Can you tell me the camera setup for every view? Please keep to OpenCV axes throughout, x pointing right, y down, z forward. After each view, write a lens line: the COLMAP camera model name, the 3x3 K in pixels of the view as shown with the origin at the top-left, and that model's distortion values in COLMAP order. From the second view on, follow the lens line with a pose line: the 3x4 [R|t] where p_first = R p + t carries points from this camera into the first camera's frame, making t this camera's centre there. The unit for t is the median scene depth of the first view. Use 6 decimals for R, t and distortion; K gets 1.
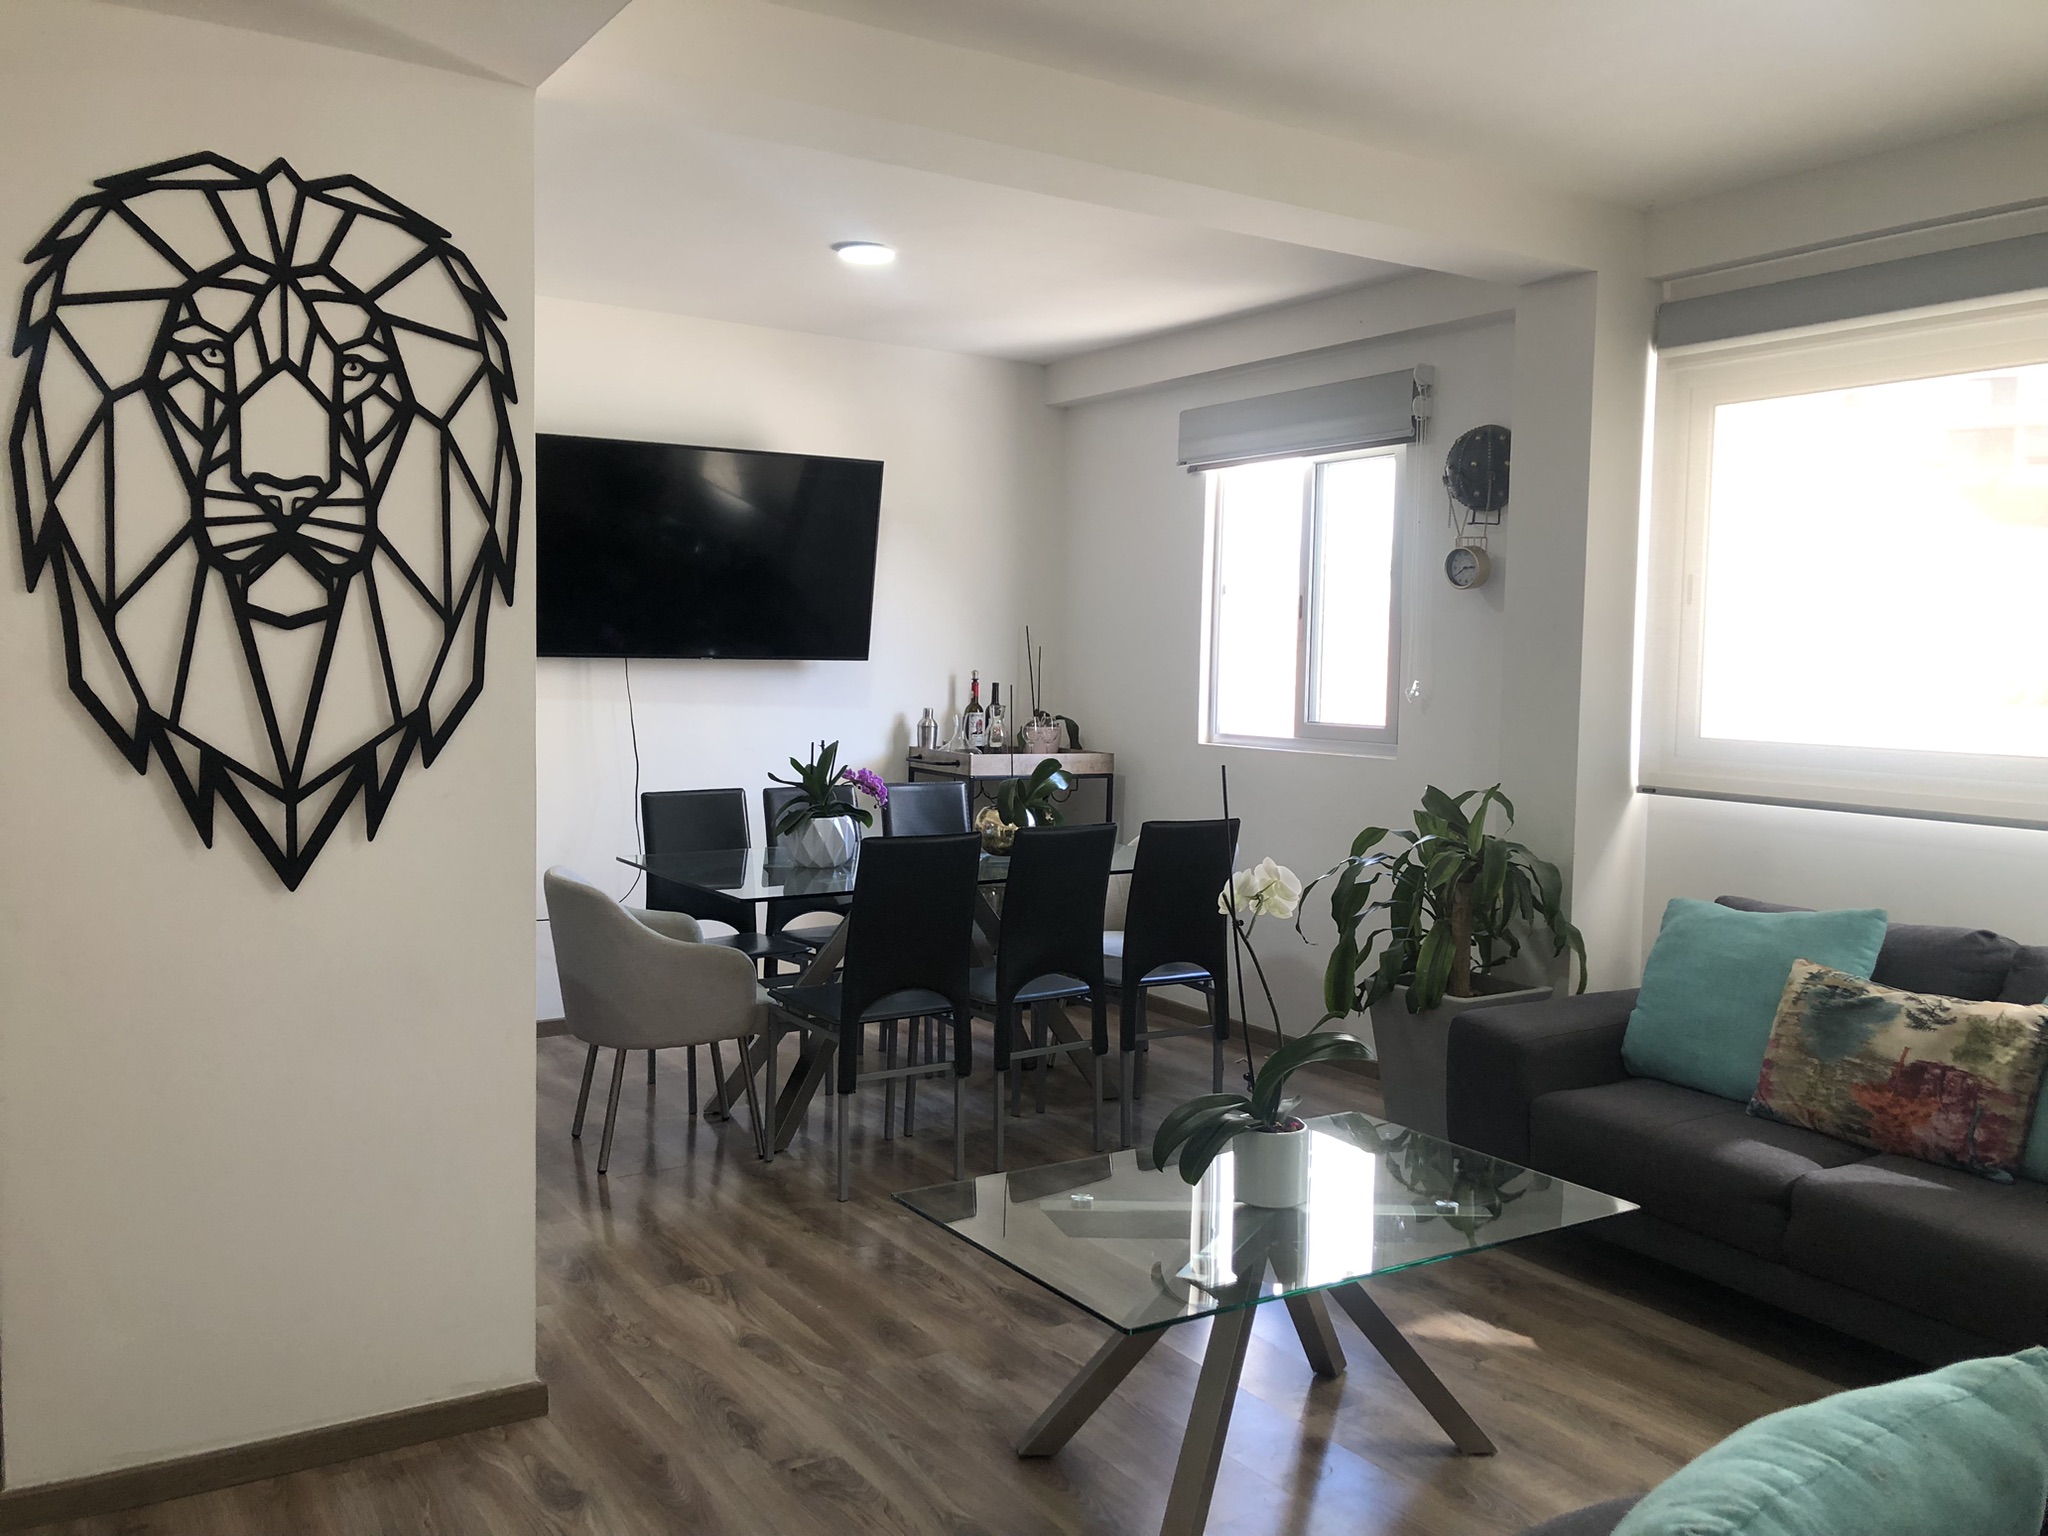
lens RADIAL K [[1669.8, 0, 1015.0], [0, 1669.8, 762.9], [0, 0, 1]] dist [0.010862, 0.003276]
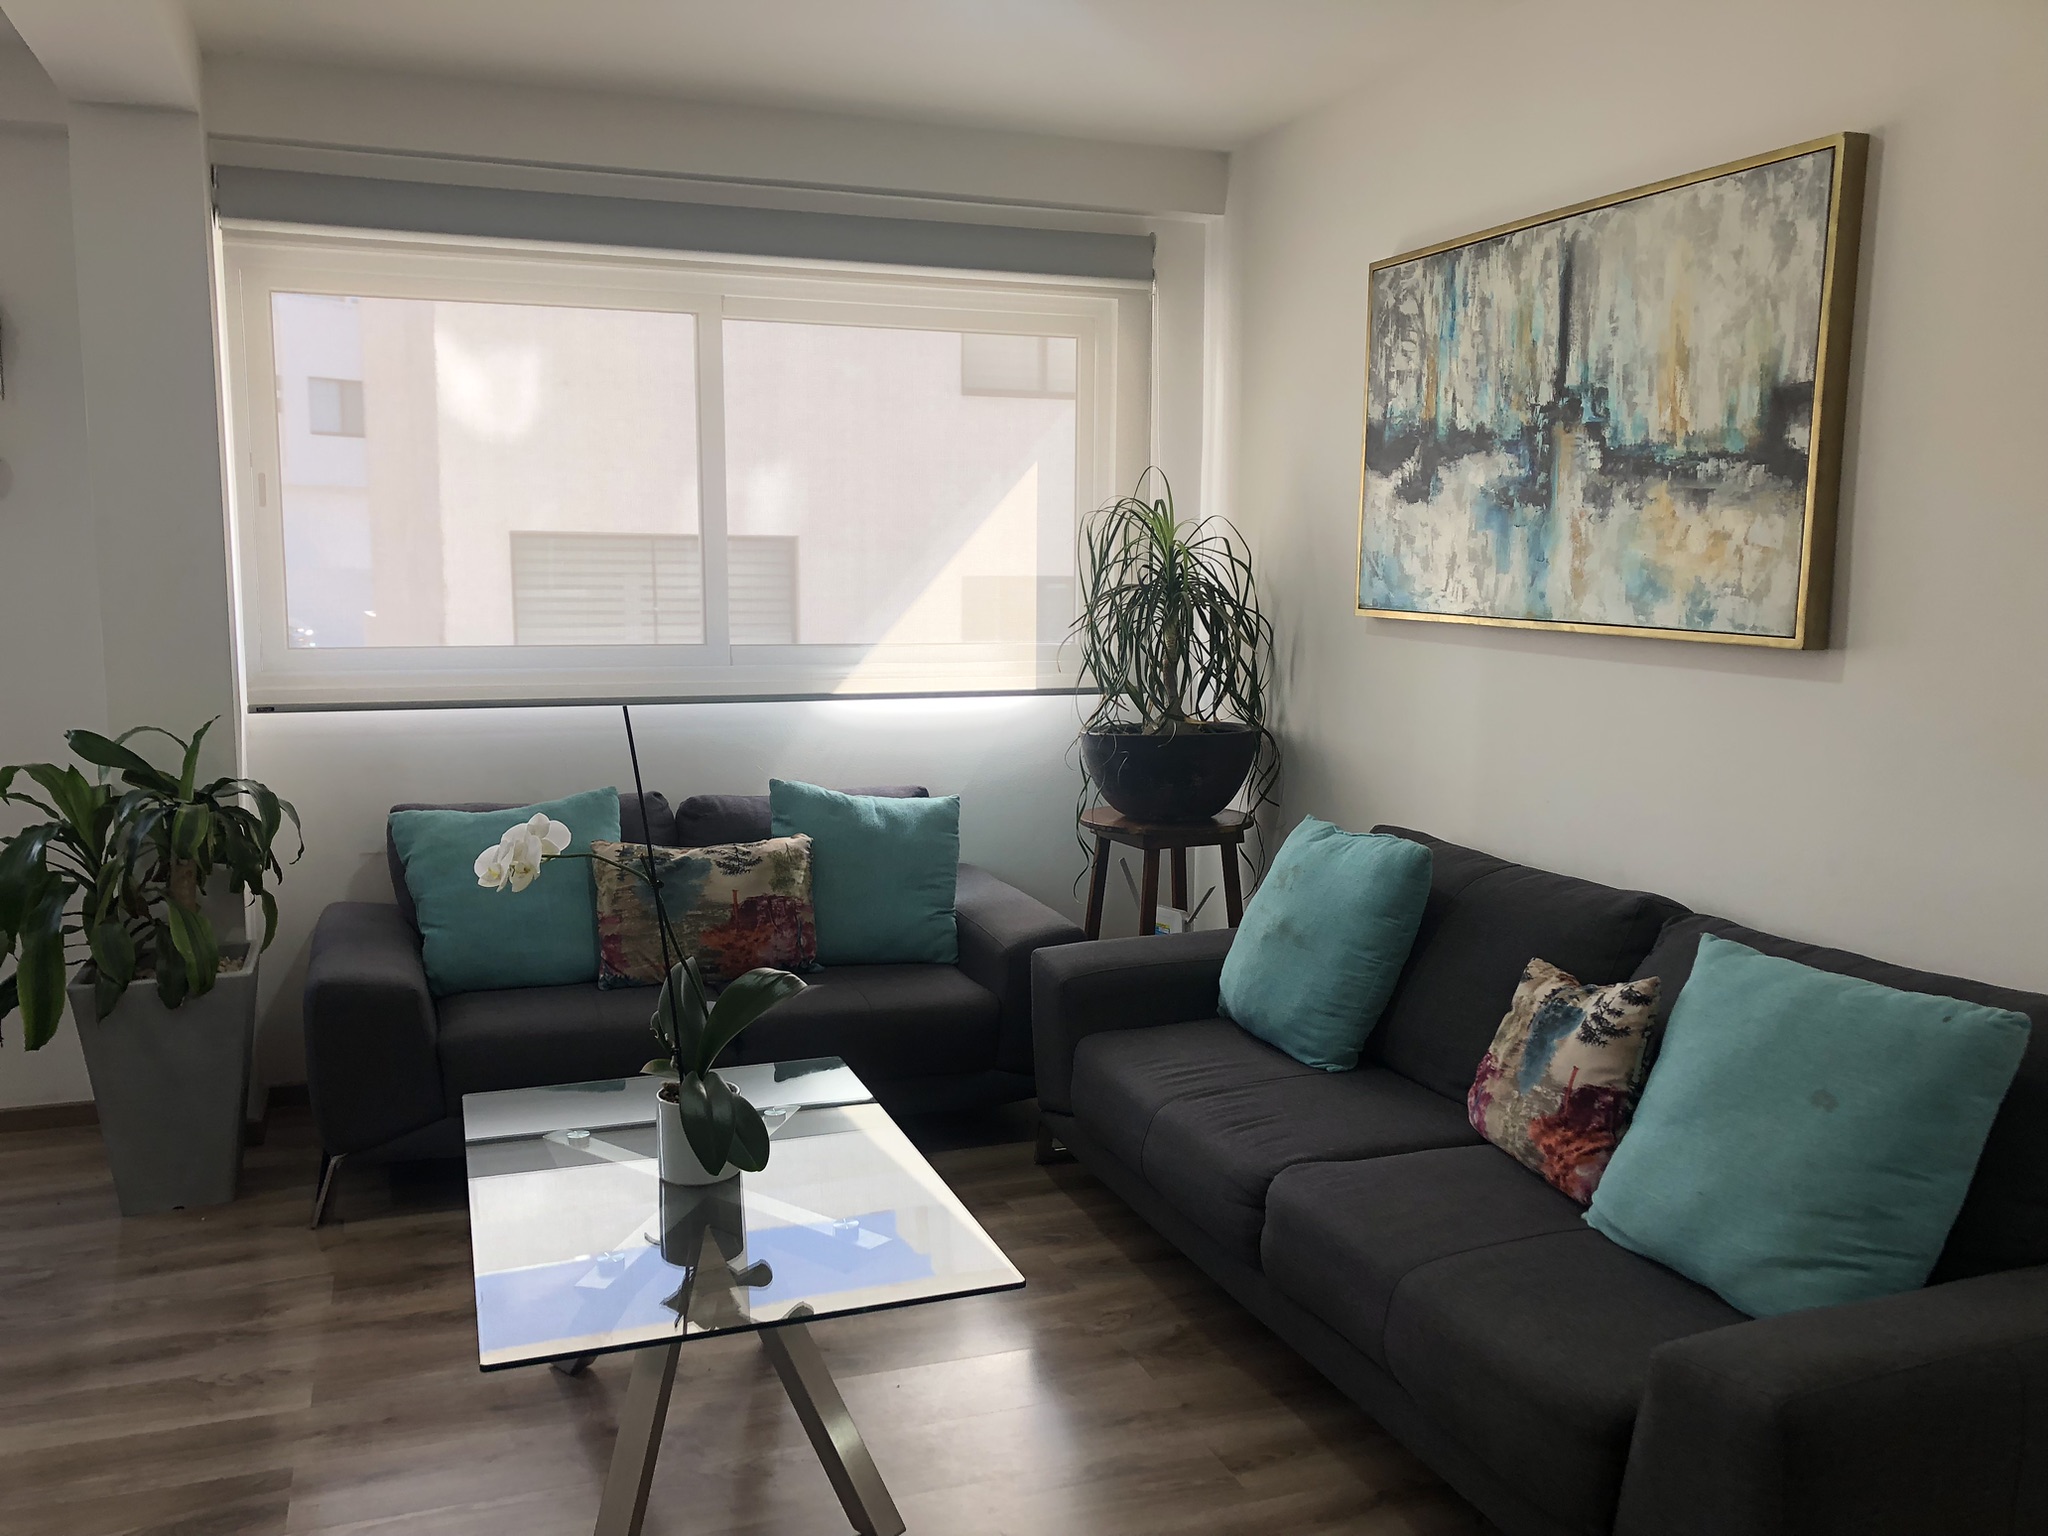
lens RADIAL K [[1669.8, 0, 1011.6], [0, 1669.8, 776.5], [0, 0, 1]] dist [0.010862, 0.003276]
pose [[0.215675, -0.134082, 0.967216, -0.518277], [0.064417, 0.990324, 0.122921, -0.041251], [-0.974338, 0.035794, 0.222225, 0.485149]]
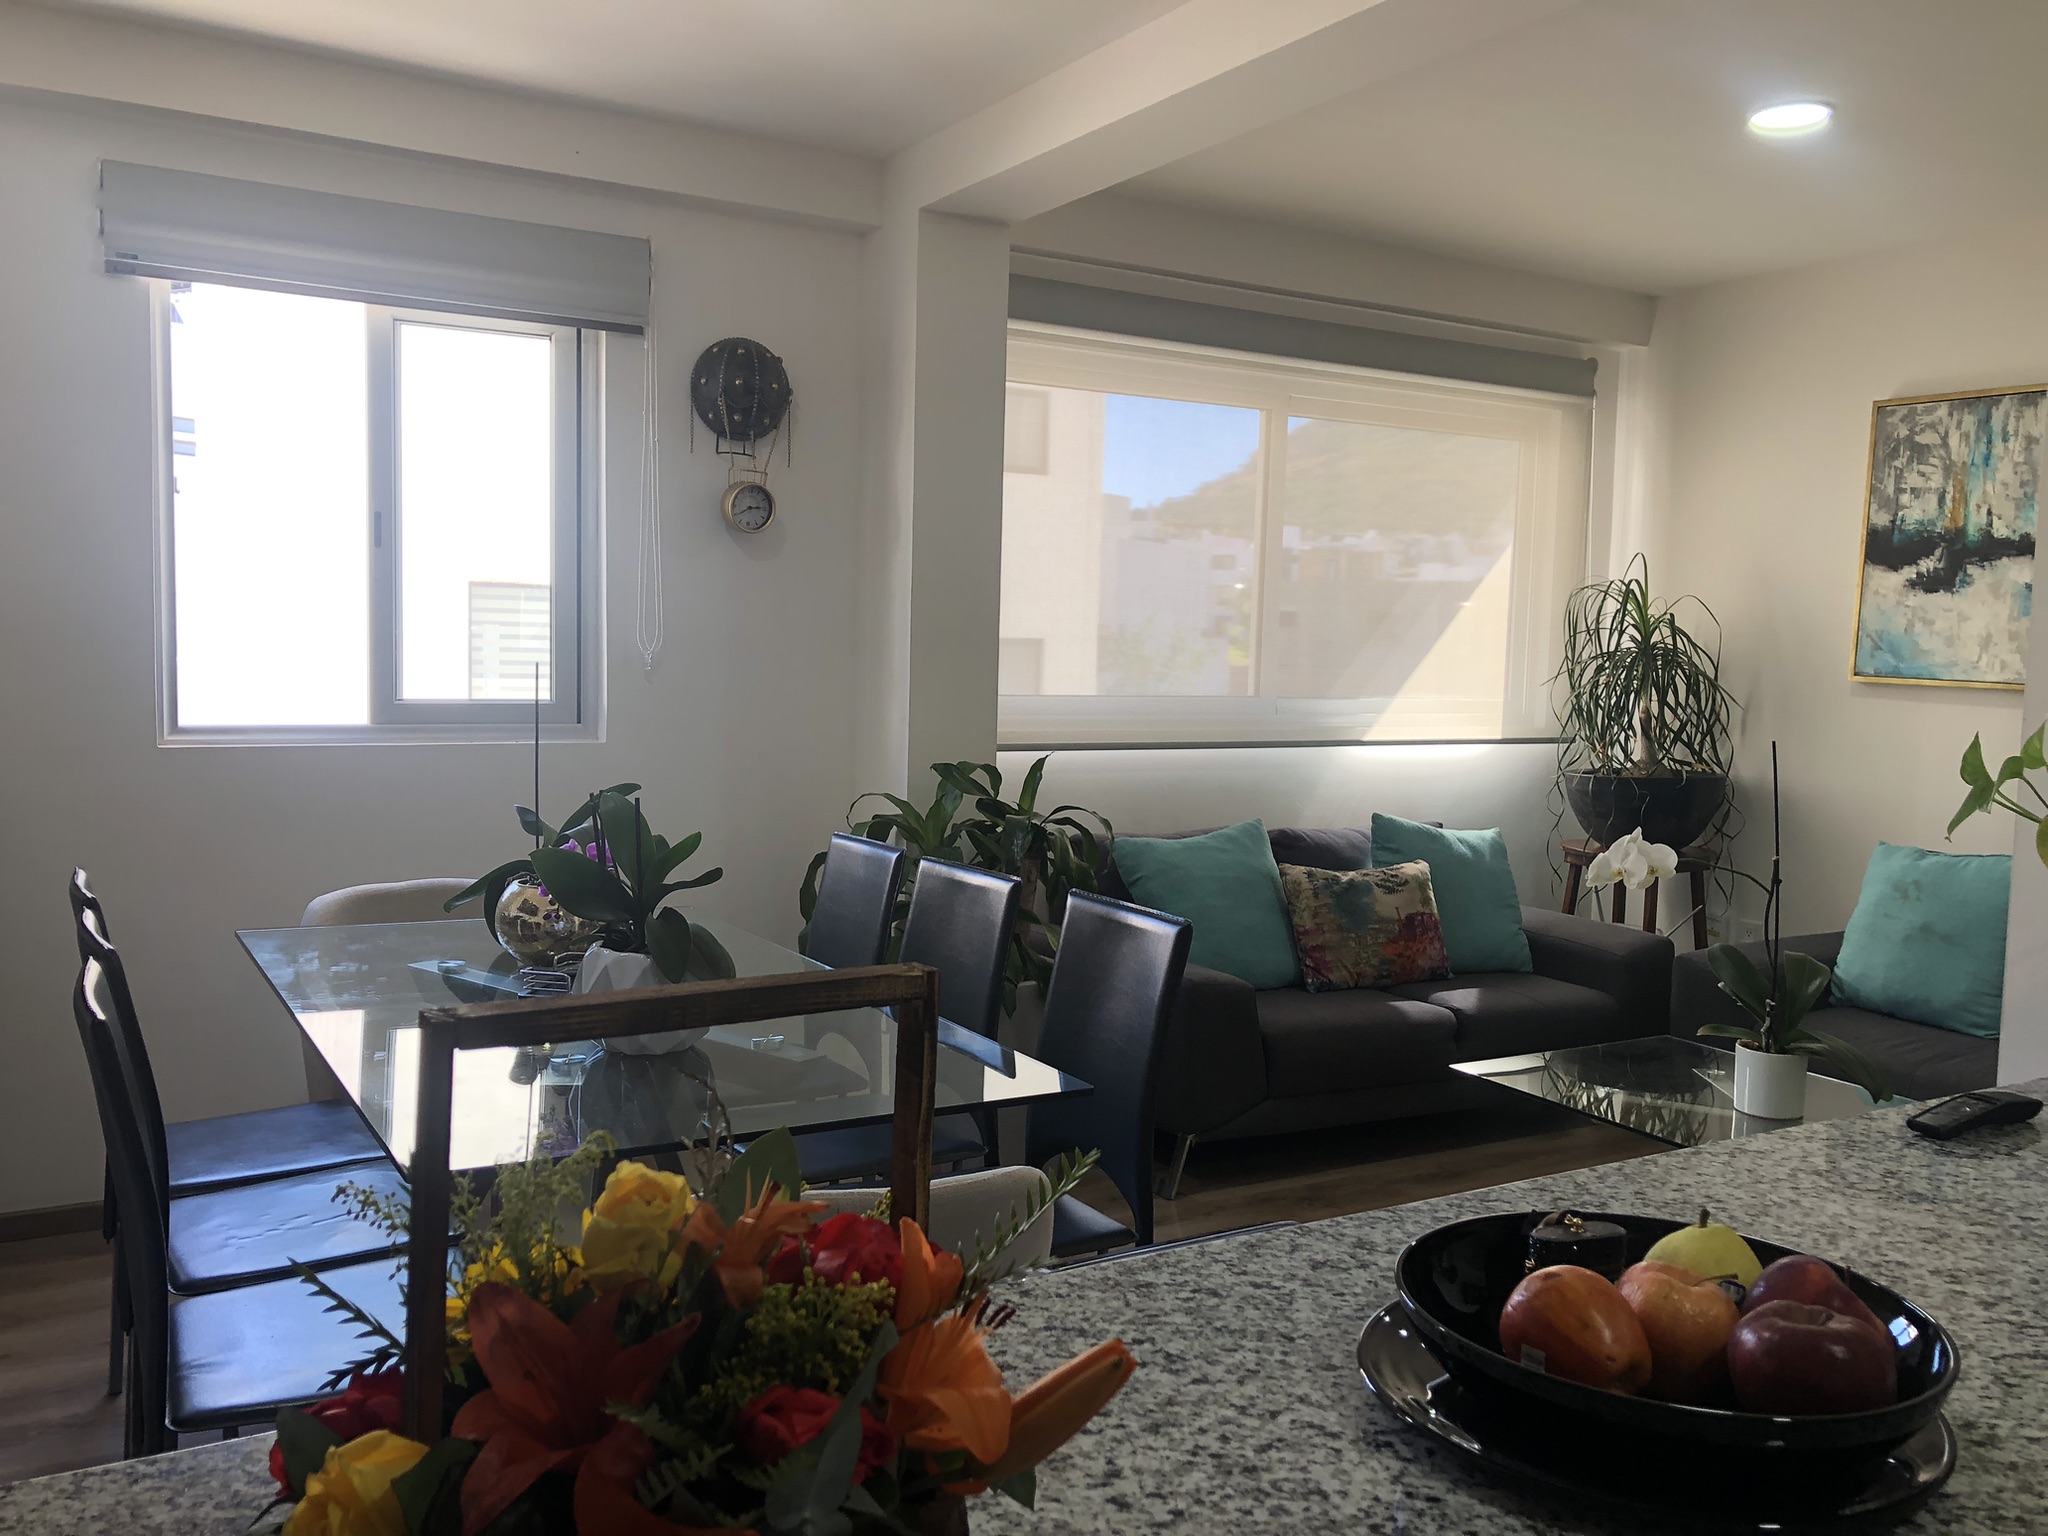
lens RADIAL K [[1669.8, 0, 1034.5], [0, 1669.8, 749.3], [0, 0, 1]] dist [0.010862, 0.003276]
pose [[0.040097, -0.081382, 0.995876, -0.774692], [0.039377, 0.996032, 0.079810, -0.076468], [-0.998420, 0.036015, 0.043143, 1.117727]]
